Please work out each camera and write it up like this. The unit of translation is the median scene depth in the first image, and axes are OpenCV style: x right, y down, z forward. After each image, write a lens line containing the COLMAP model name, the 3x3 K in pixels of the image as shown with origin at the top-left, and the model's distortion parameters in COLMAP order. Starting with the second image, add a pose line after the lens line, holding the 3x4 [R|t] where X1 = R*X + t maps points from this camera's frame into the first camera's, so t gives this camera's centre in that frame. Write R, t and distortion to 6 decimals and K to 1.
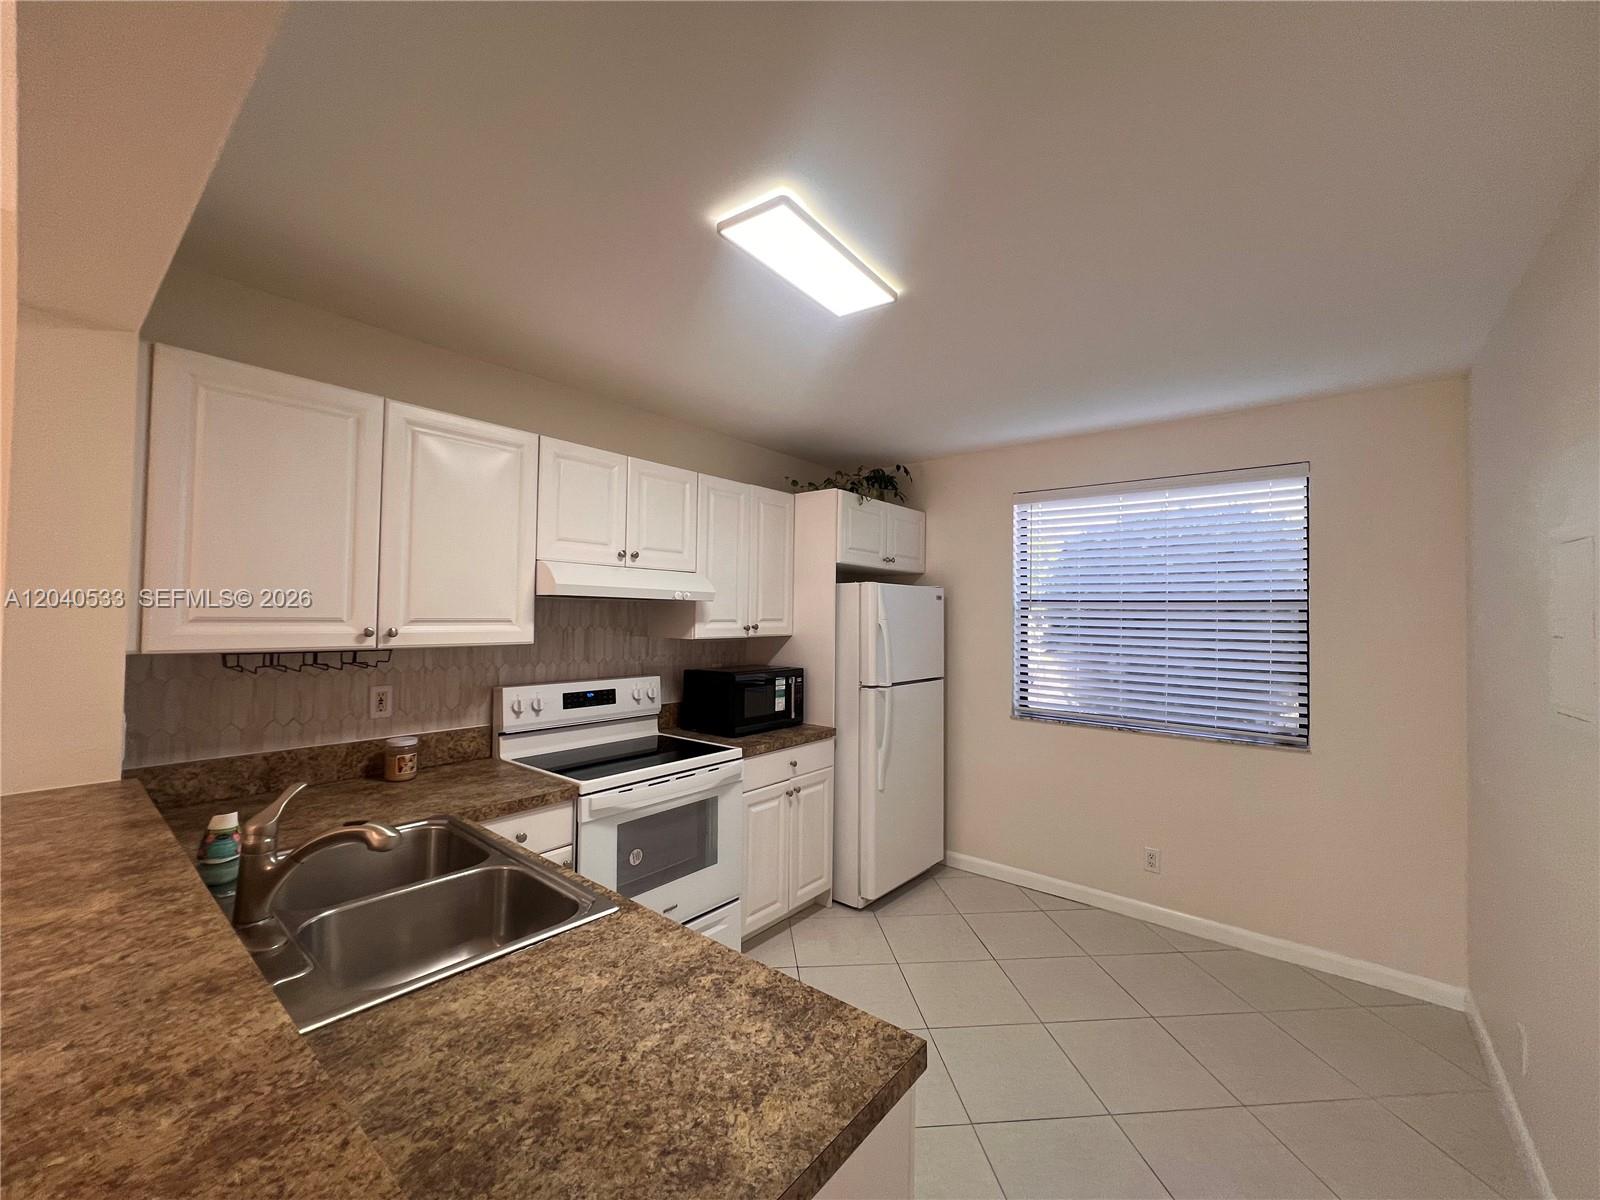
lens RADIAL K [[640.5, 0, 803.3], [0, 640.5, 600.1], [0, 0, 1]] dist [-0.002960, 0.001101]
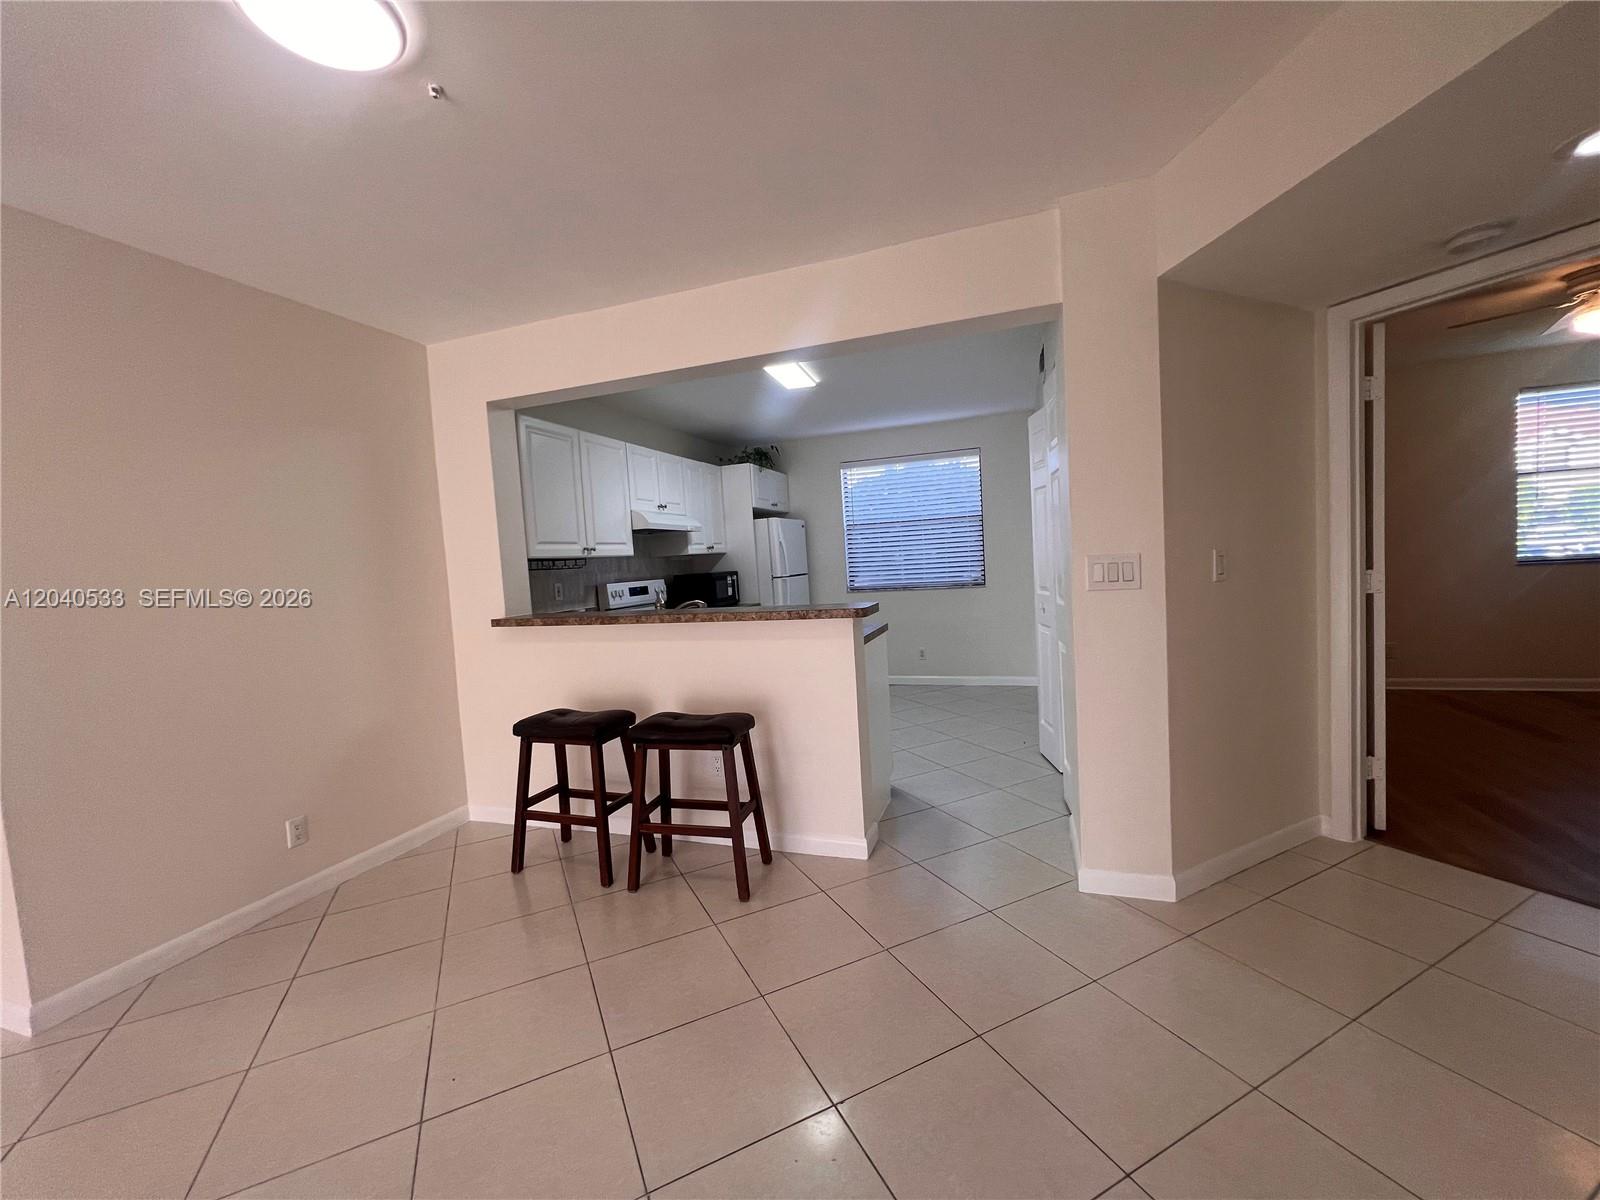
lens RADIAL K [[640.5, 0, 802.2], [0, 640.5, 602.8], [0, 0, 1]] dist [-0.002960, 0.001101]
pose [[0.933322, -0.093629, 0.346617, -0.451320], [0.064859, 0.993484, 0.093719, 0.044513], [-0.353133, -0.064989, 0.933313, -0.671617]]
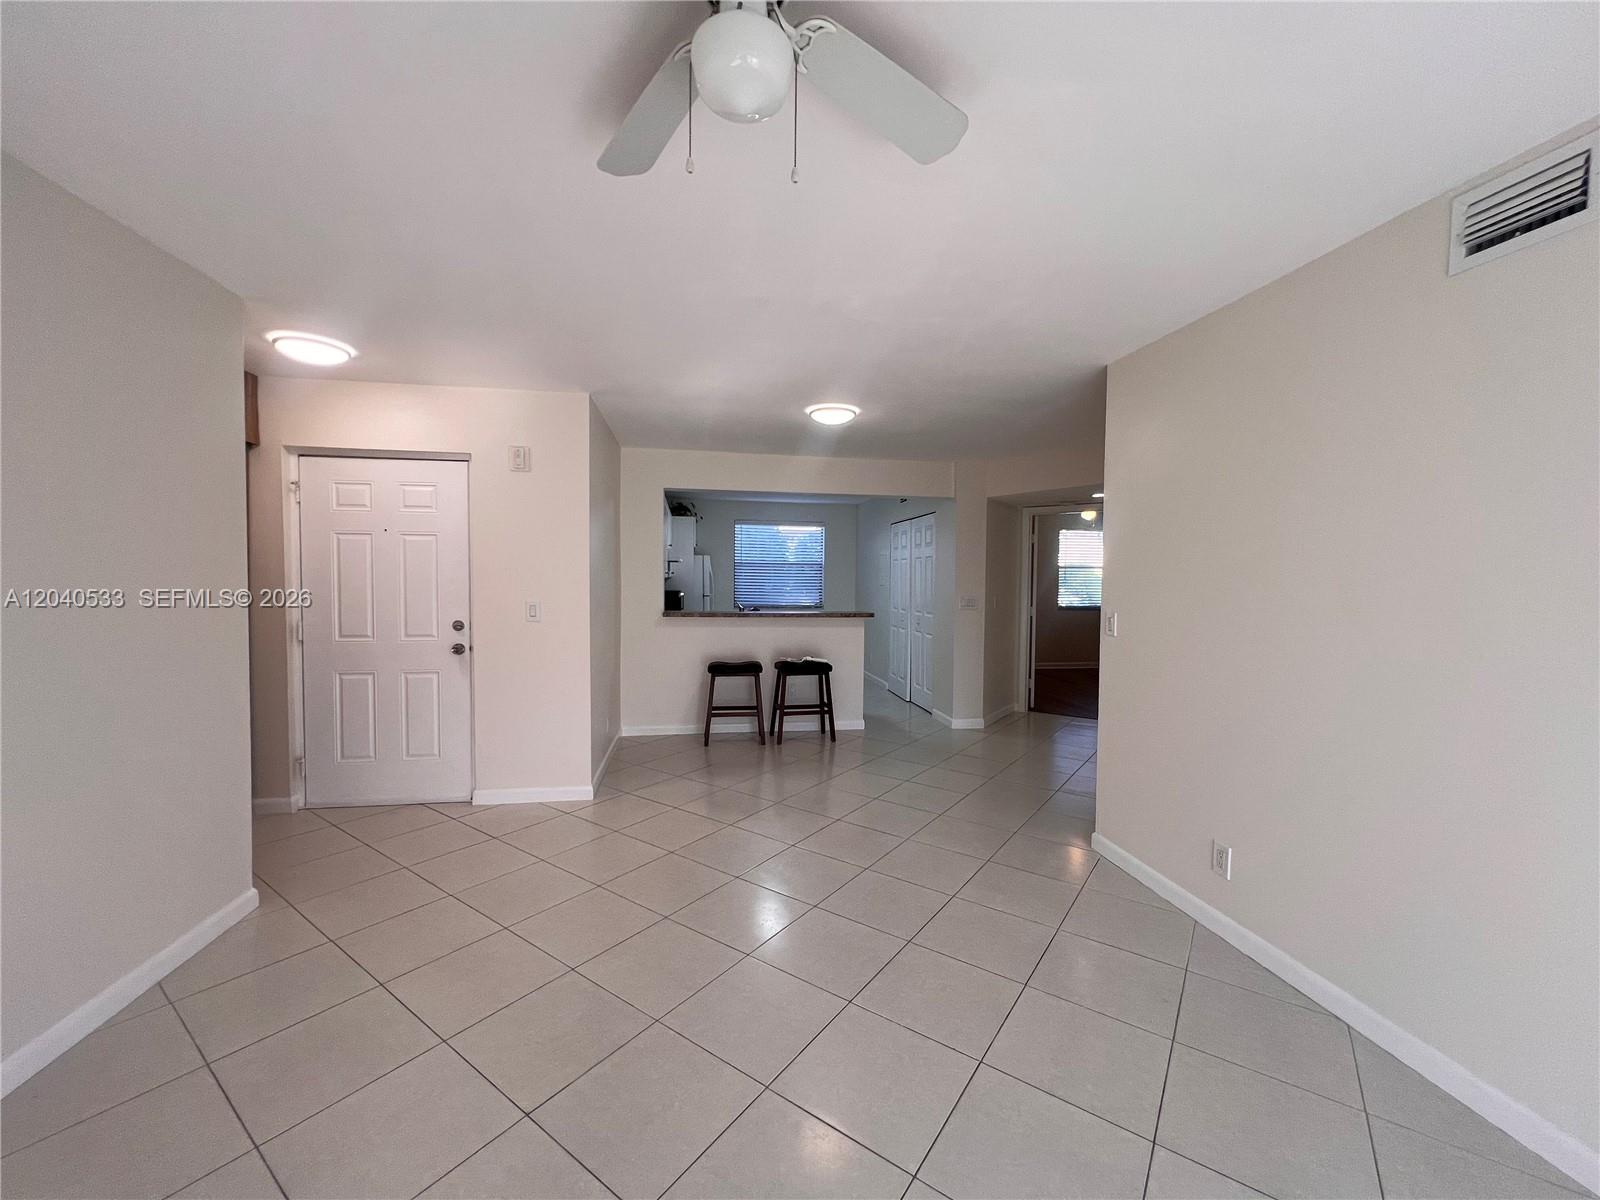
lens RADIAL K [[640.5, 0, 804.0], [0, 640.5, 602.9], [0, 0, 1]] dist [-0.002960, 0.001101]
pose [[0.656987, -0.035219, 0.753079, -1.588474], [-0.020080, 0.997736, 0.064178, -0.010183], [-0.753634, -0.057286, 0.654793, -0.987320]]
